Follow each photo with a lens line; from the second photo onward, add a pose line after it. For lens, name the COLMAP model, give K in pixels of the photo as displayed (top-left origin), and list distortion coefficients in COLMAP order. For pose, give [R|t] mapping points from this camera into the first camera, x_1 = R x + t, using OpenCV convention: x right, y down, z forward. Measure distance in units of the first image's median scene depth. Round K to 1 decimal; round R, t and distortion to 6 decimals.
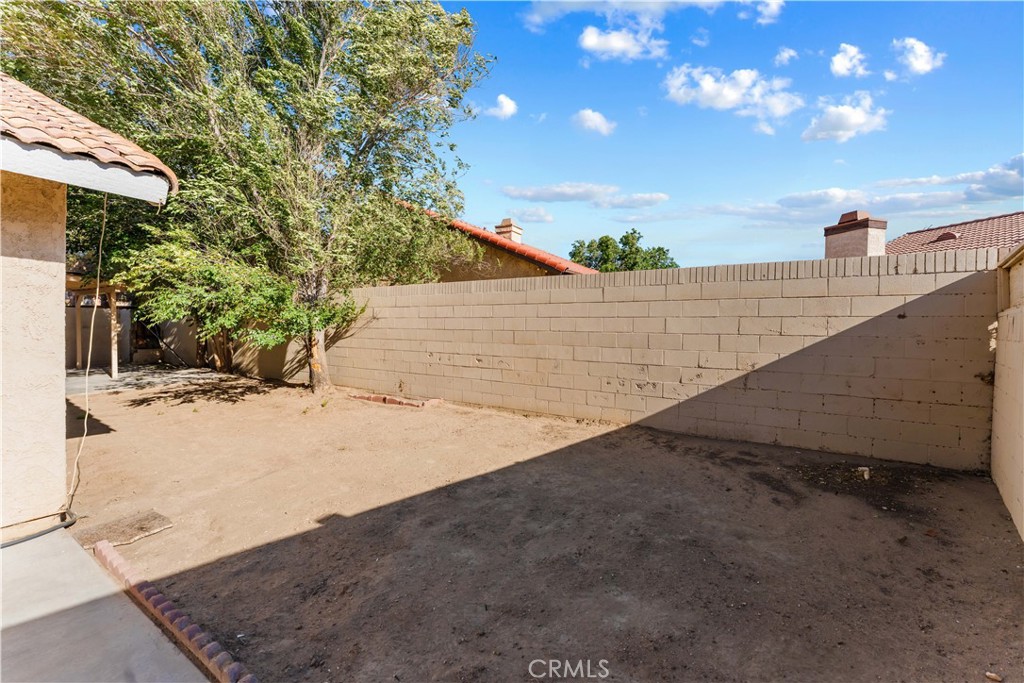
lens RADIAL K [[398.3, 0, 514.5], [0, 398.3, 344.3], [0, 0, 1]] dist [-0.007807, -0.000284]
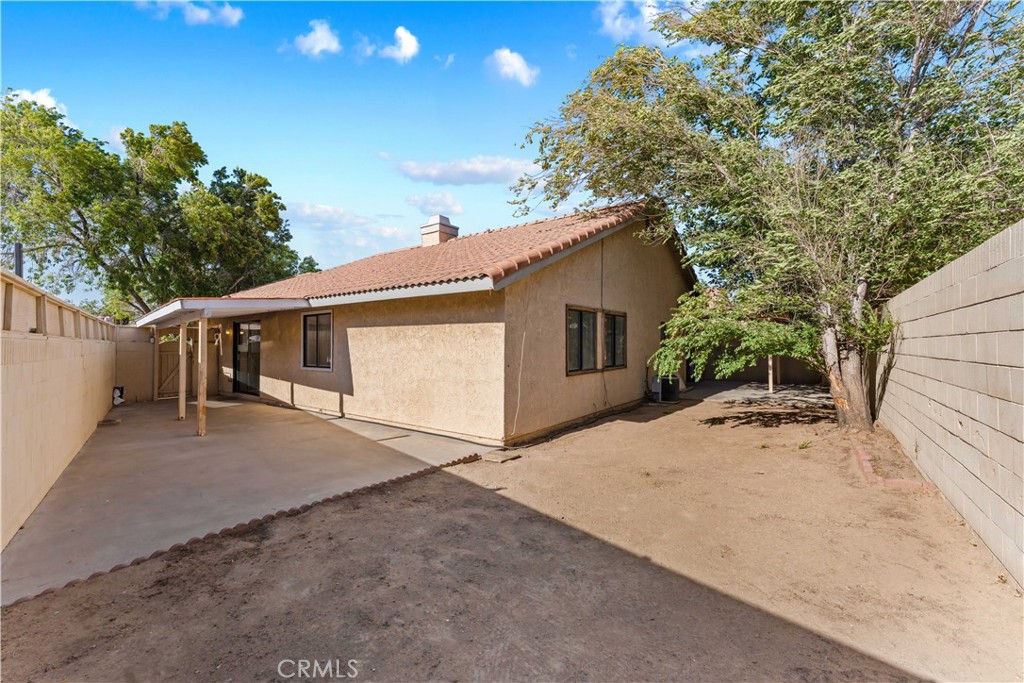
lens RADIAL K [[398.3, 0, 514.5], [0, 398.3, 344.3], [0, 0, 1]] dist [-0.007807, -0.000284]
pose [[-0.043073, -0.010590, -0.999016, 1.009210], [-0.037379, 0.999261, -0.008981, -0.071858], [0.998372, 0.036955, -0.043437, 1.163125]]
